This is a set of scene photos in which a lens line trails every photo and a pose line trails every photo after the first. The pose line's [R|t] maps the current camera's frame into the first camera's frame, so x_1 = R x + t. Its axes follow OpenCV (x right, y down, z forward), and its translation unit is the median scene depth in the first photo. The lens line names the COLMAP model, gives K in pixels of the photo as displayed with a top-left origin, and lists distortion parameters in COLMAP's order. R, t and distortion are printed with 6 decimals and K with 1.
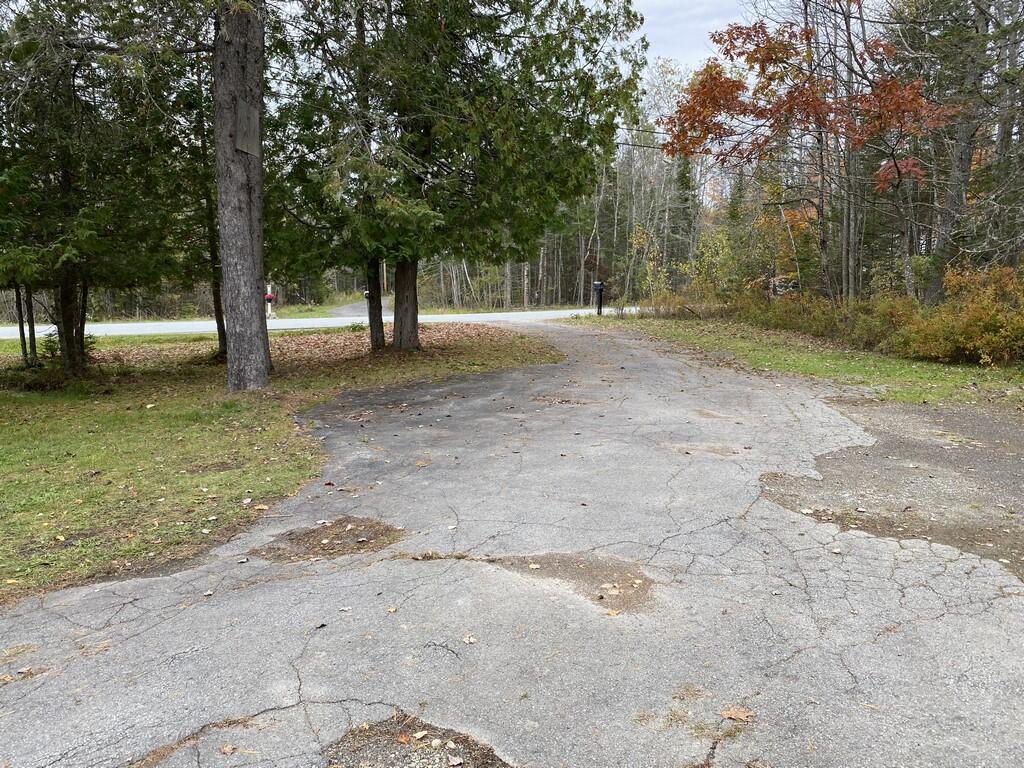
lens RADIAL K [[804.5, 0, 512.0], [0, 804.5, 384.0], [0, 0, 1]] dist [0.059884, -0.091758]
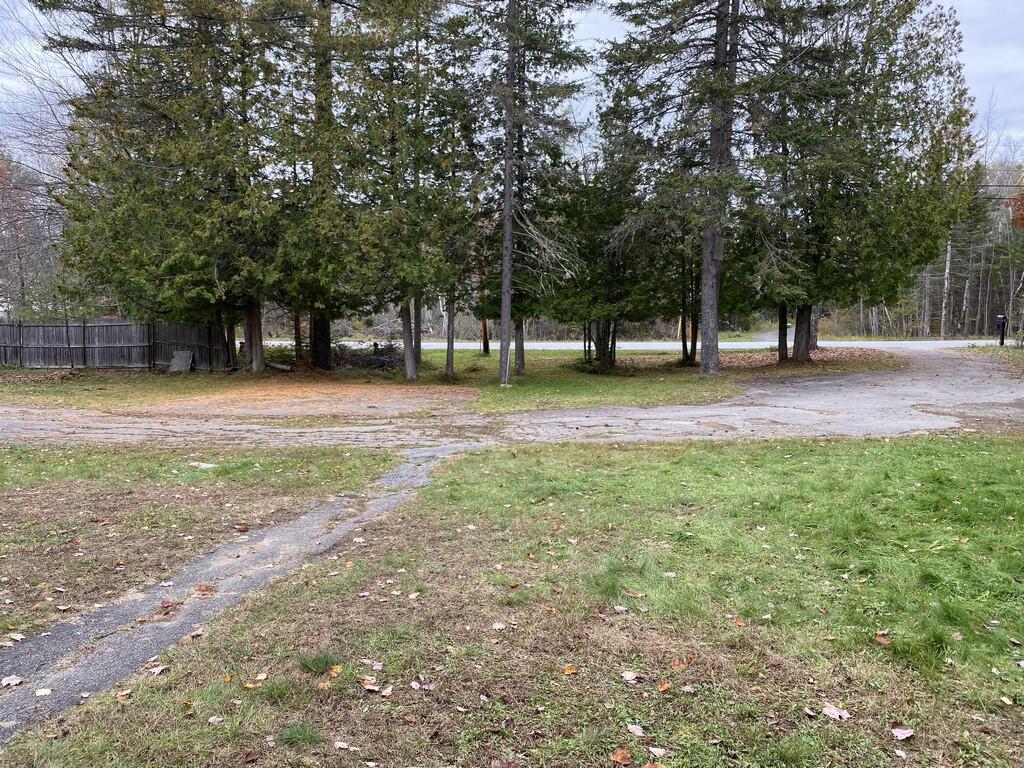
lens RADIAL K [[804.5, 0, 512.0], [0, 804.5, 384.0], [0, 0, 1]] dist [0.059884, -0.091758]
pose [[0.870668, 0.051592, -0.489158, 0.124108], [-0.067126, 0.997643, -0.014258, 0.050185], [0.487269, 0.045249, 0.872079, -0.531117]]
